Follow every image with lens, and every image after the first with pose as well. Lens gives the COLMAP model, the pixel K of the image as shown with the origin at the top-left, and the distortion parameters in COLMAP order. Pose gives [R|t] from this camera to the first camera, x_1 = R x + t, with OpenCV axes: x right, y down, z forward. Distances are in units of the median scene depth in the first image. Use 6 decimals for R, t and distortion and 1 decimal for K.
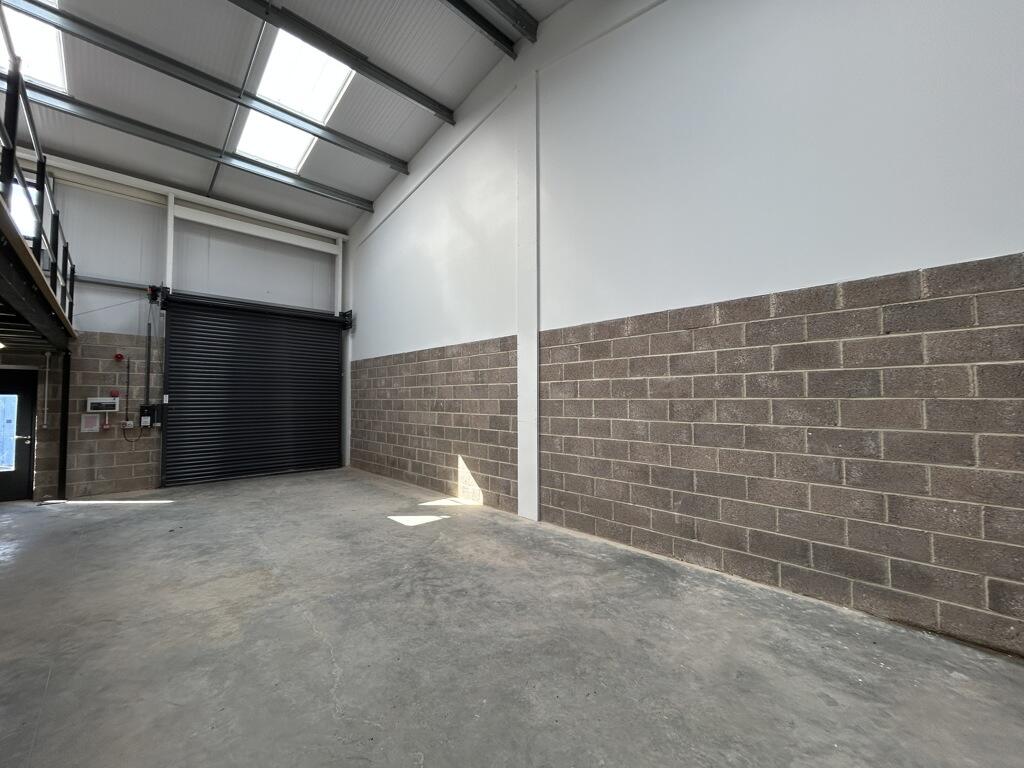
lens RADIAL K [[414.1, 0, 512.0], [0, 414.1, 383.7], [0, 0, 1]] dist [-0.003708, -0.000439]
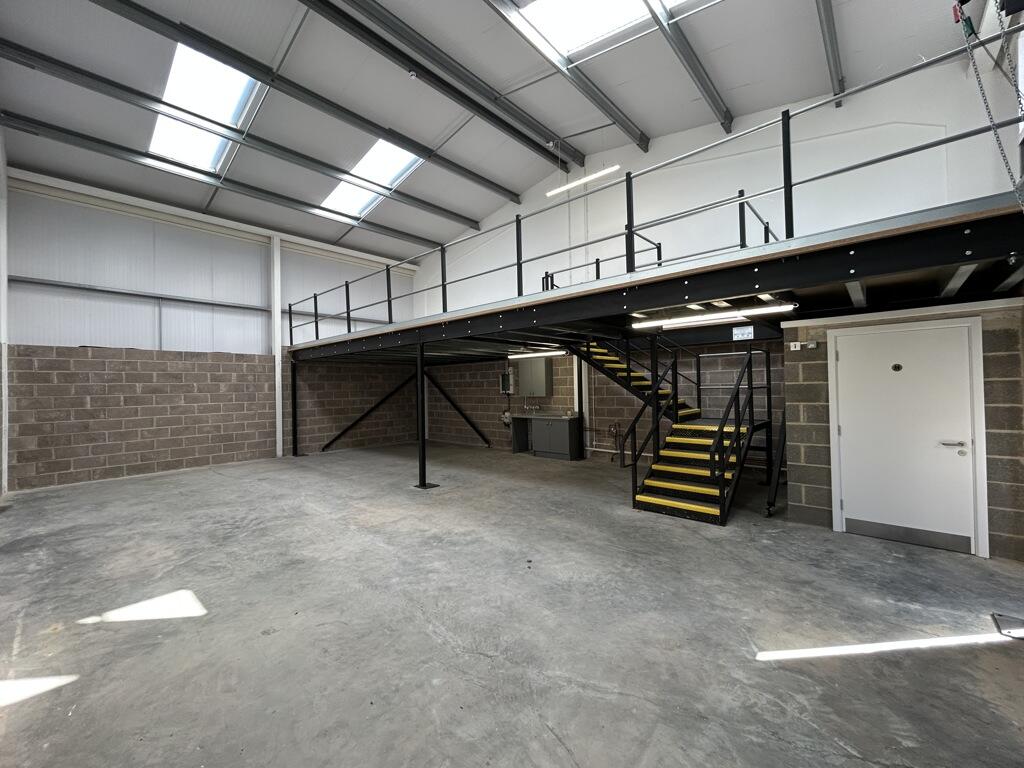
lens RADIAL K [[414.1, 0, 512.2], [0, 414.1, 384.0], [0, 0, 1]] dist [-0.003708, -0.000439]
pose [[-0.997363, 0.019355, -0.069950, -0.875196], [0.022575, 0.998707, -0.045553, 0.076530], [0.068977, -0.047012, -0.996510, 2.075162]]
